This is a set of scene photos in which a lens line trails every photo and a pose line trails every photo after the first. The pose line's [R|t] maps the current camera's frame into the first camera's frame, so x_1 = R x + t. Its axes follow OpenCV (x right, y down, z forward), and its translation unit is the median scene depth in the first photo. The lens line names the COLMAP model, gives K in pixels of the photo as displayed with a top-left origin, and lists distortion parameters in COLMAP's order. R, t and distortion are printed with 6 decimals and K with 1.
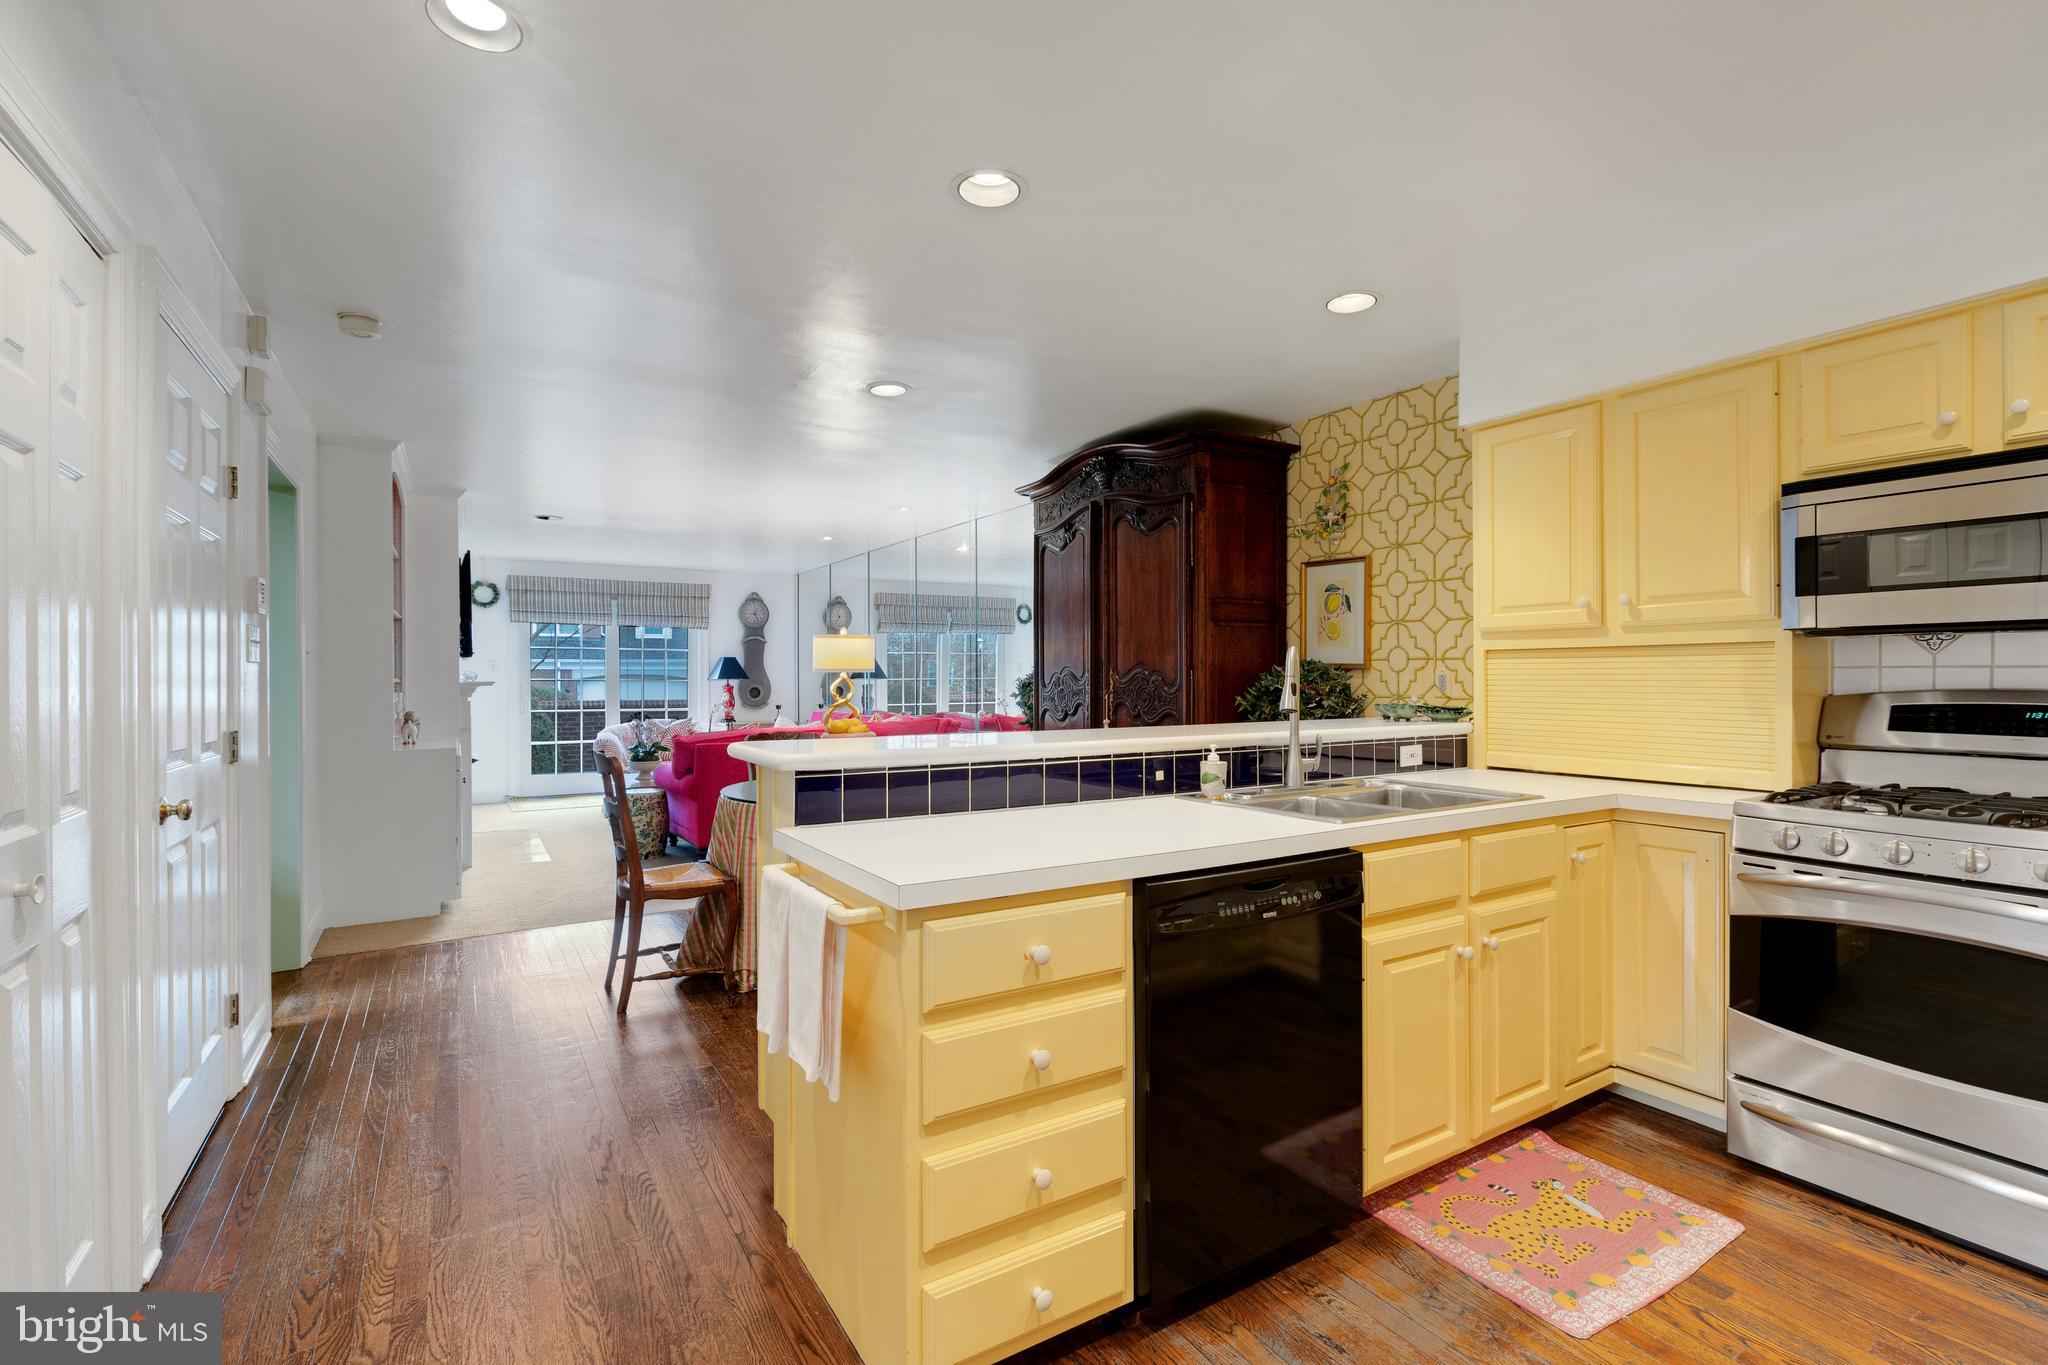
lens RADIAL K [[915.0, 0, 1014.7], [0, 915.0, 679.5], [0, 0, 1]] dist [0.000602, -0.000241]
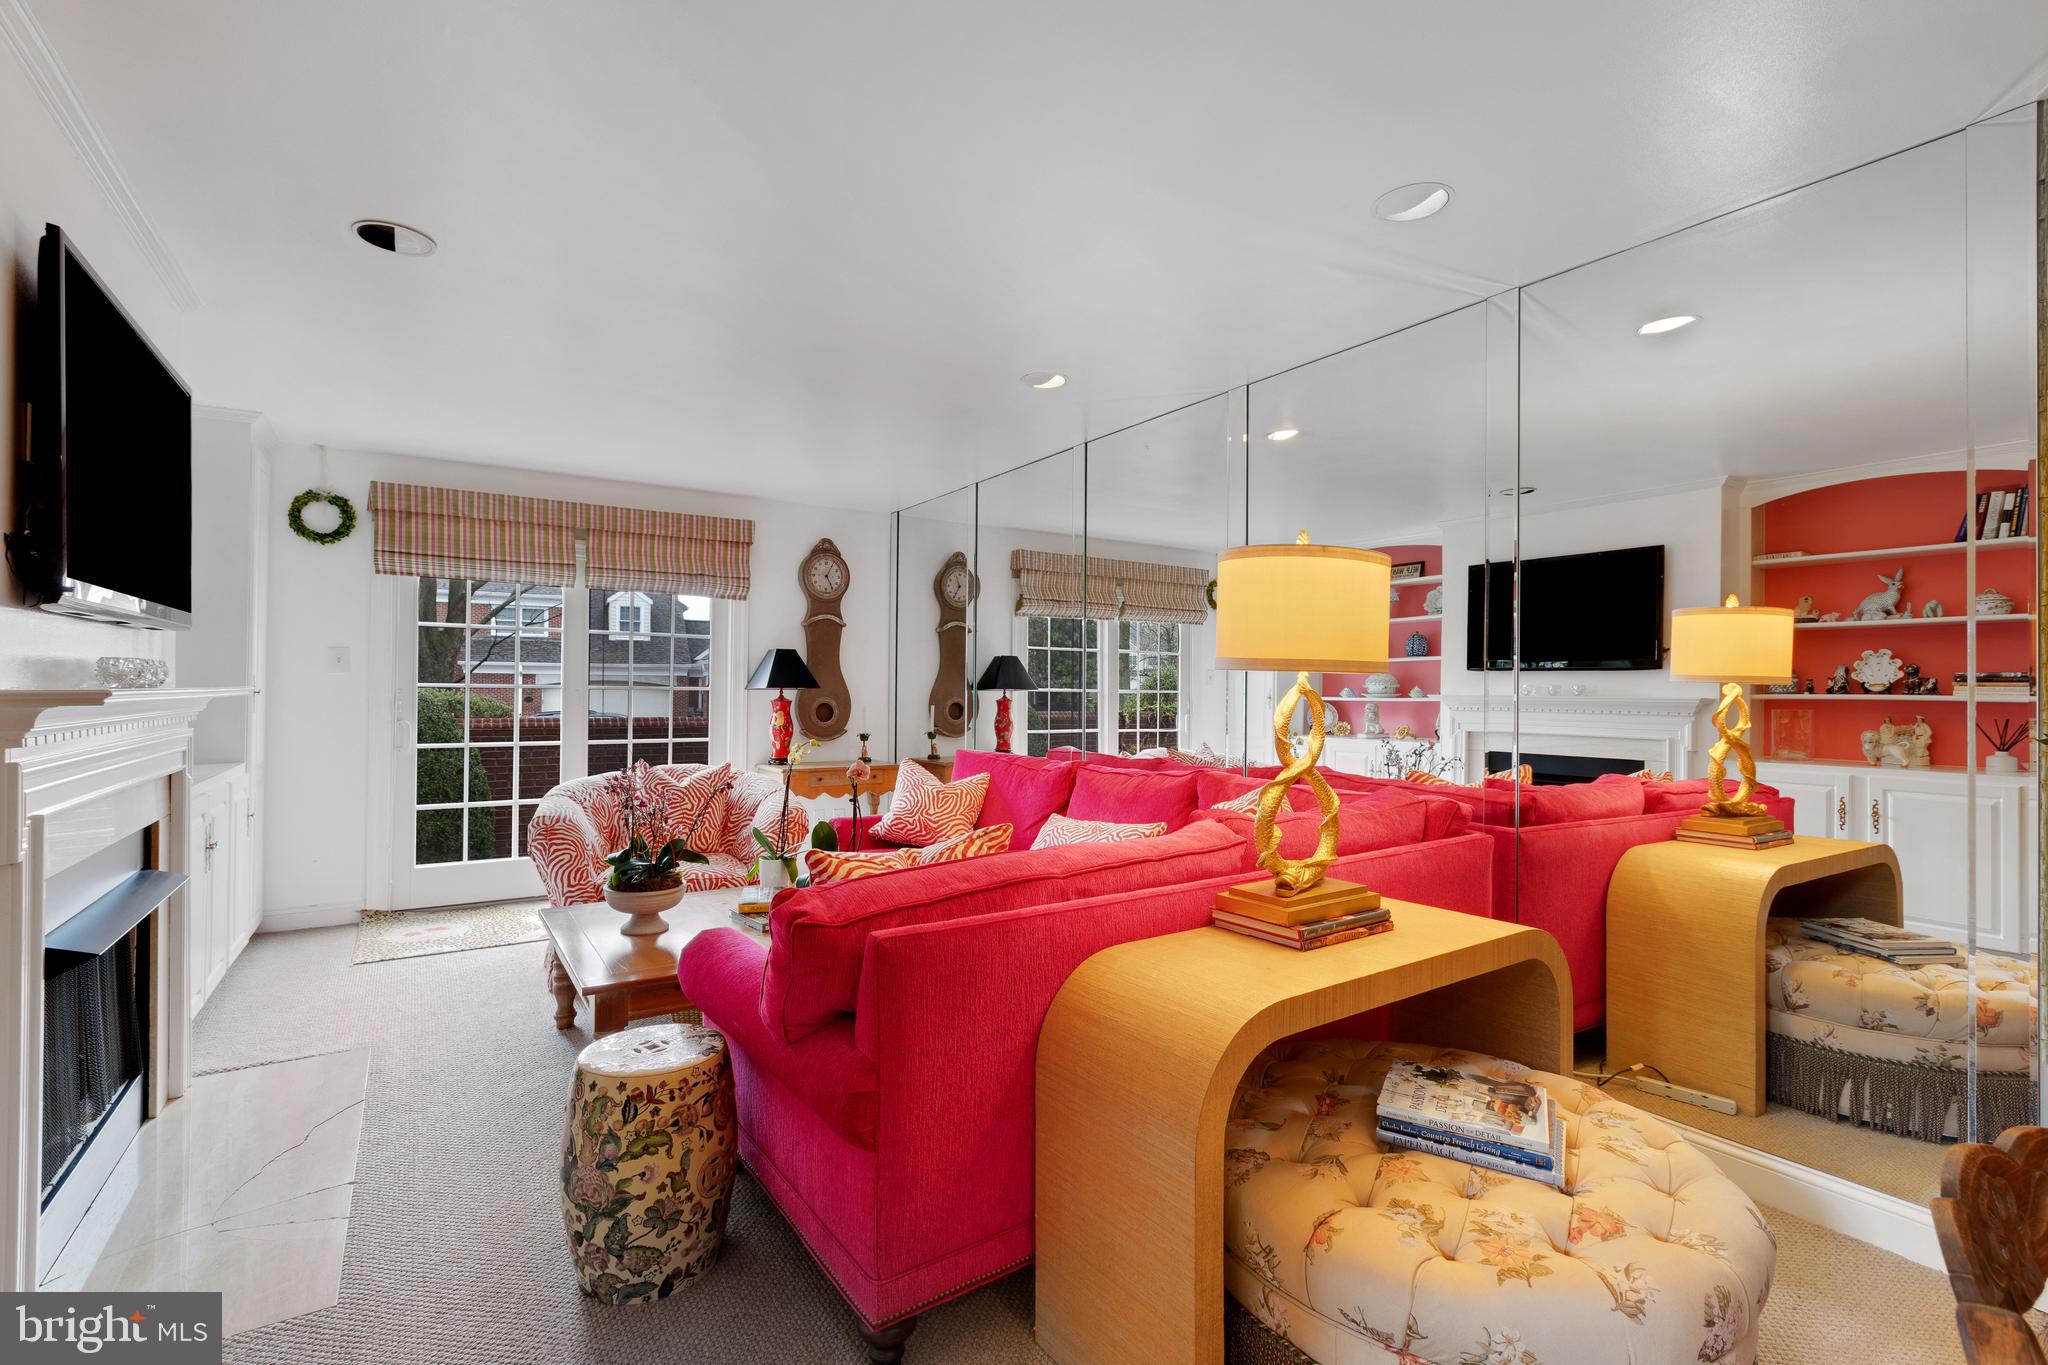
lens RADIAL K [[915.0, 0, 1014.7], [0, 915.0, 679.5], [0, 0, 1]] dist [0.000602, -0.000241]
pose [[0.999592, 0.011069, 0.026332, -0.183700], [-0.010740, 0.999863, -0.012591, -0.000205], [-0.026468, 0.012303, 0.999574, 0.428480]]
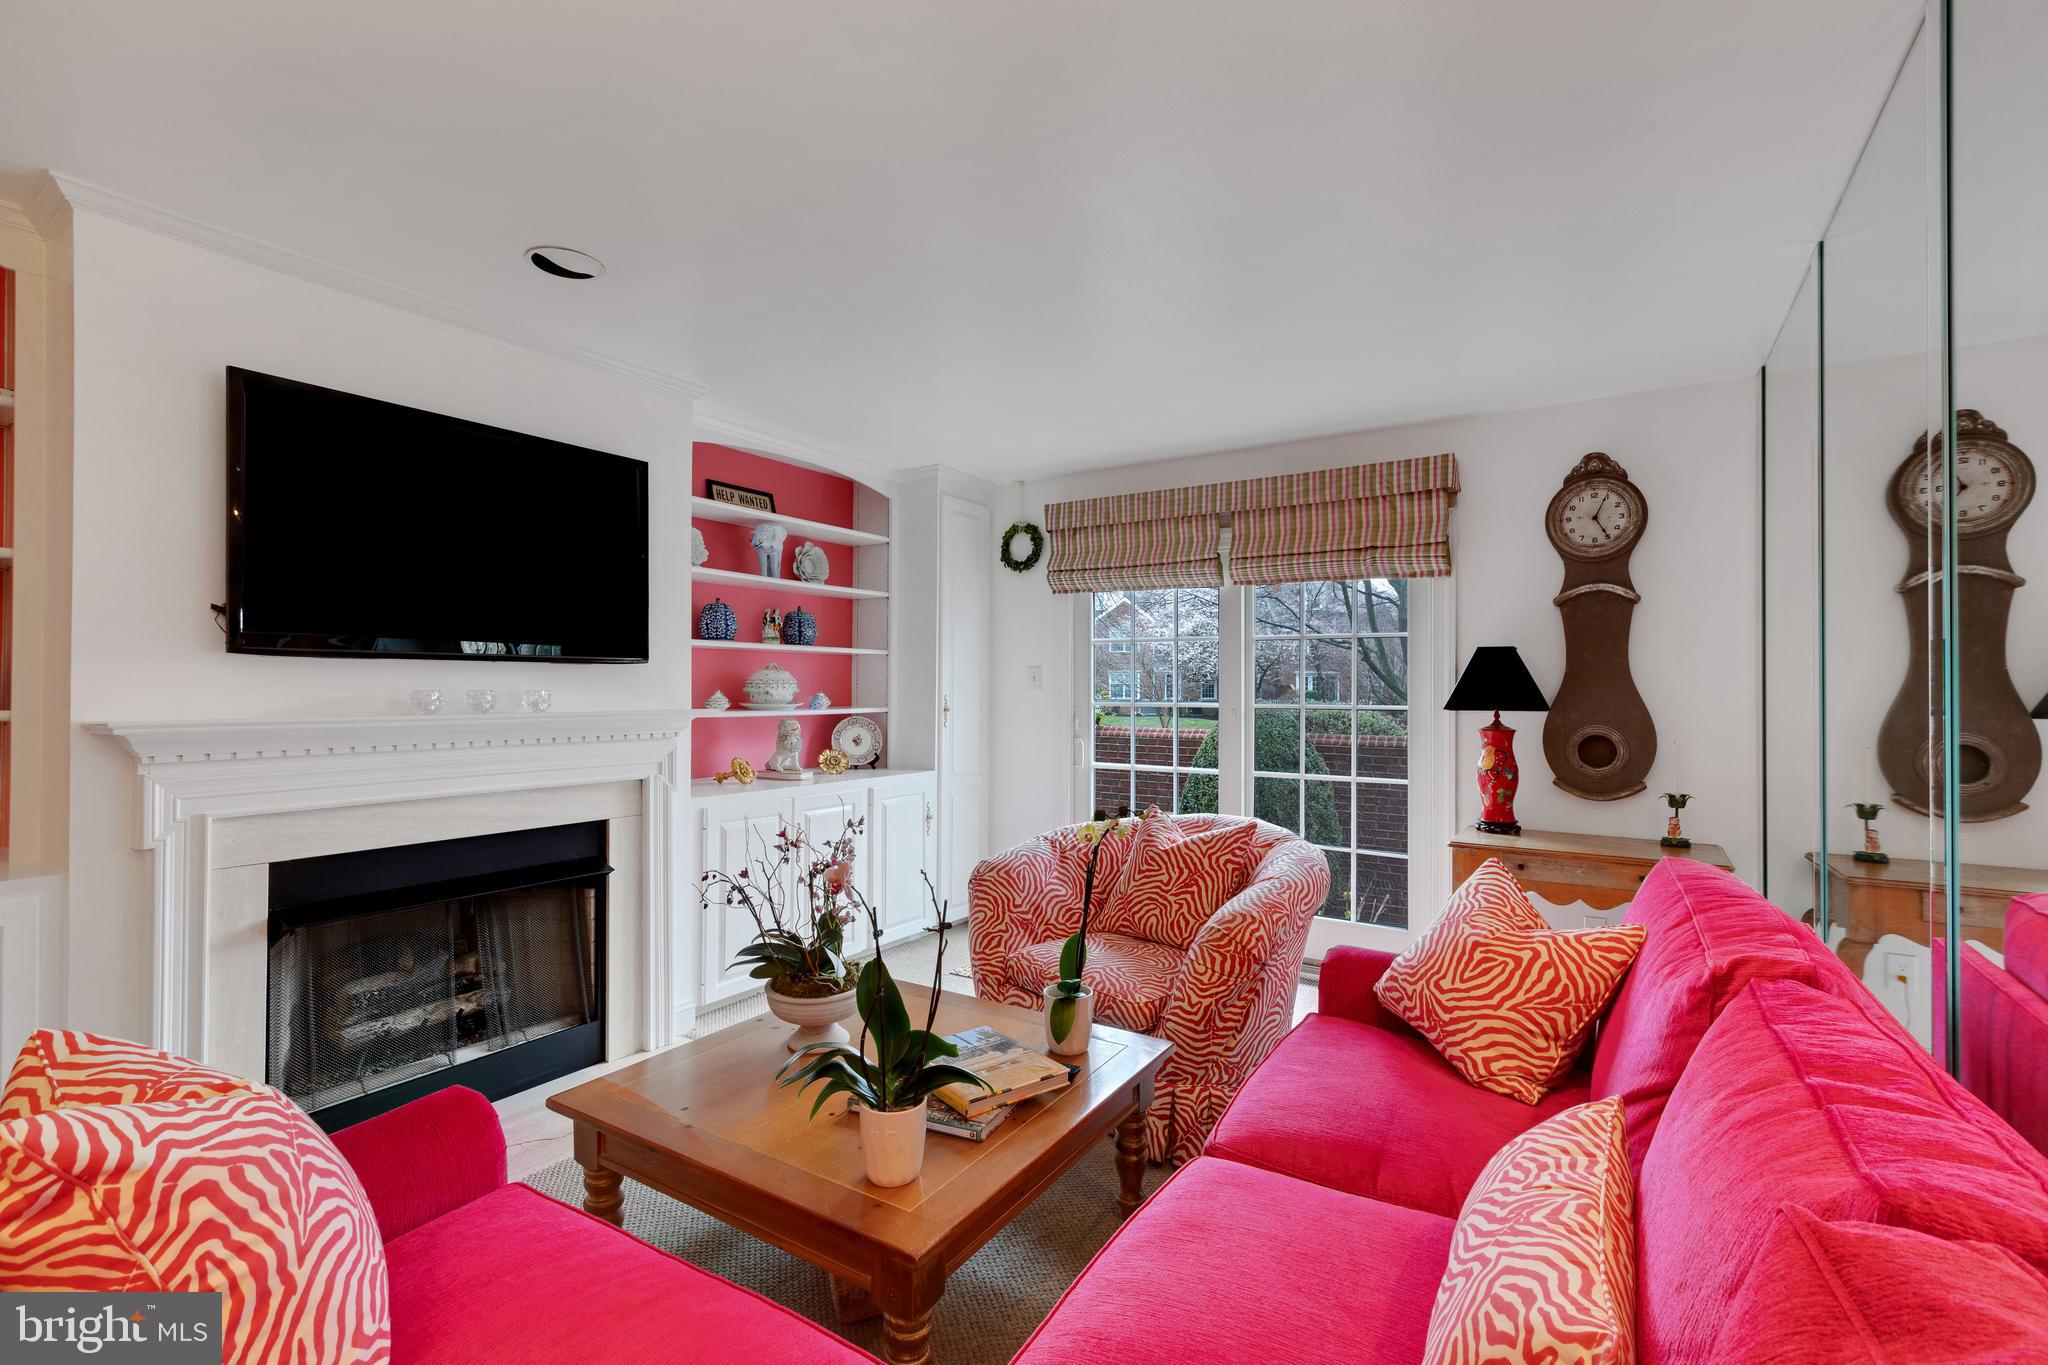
lens RADIAL K [[915.0, 0, 1014.7], [0, 915.0, 679.5], [0, 0, 1]] dist [0.000602, -0.000241]
pose [[0.429914, -0.004297, -0.902860, -0.073519], [-0.008242, 0.999928, -0.008684, -0.007390], [0.902832, 0.011175, 0.429847, 0.678194]]
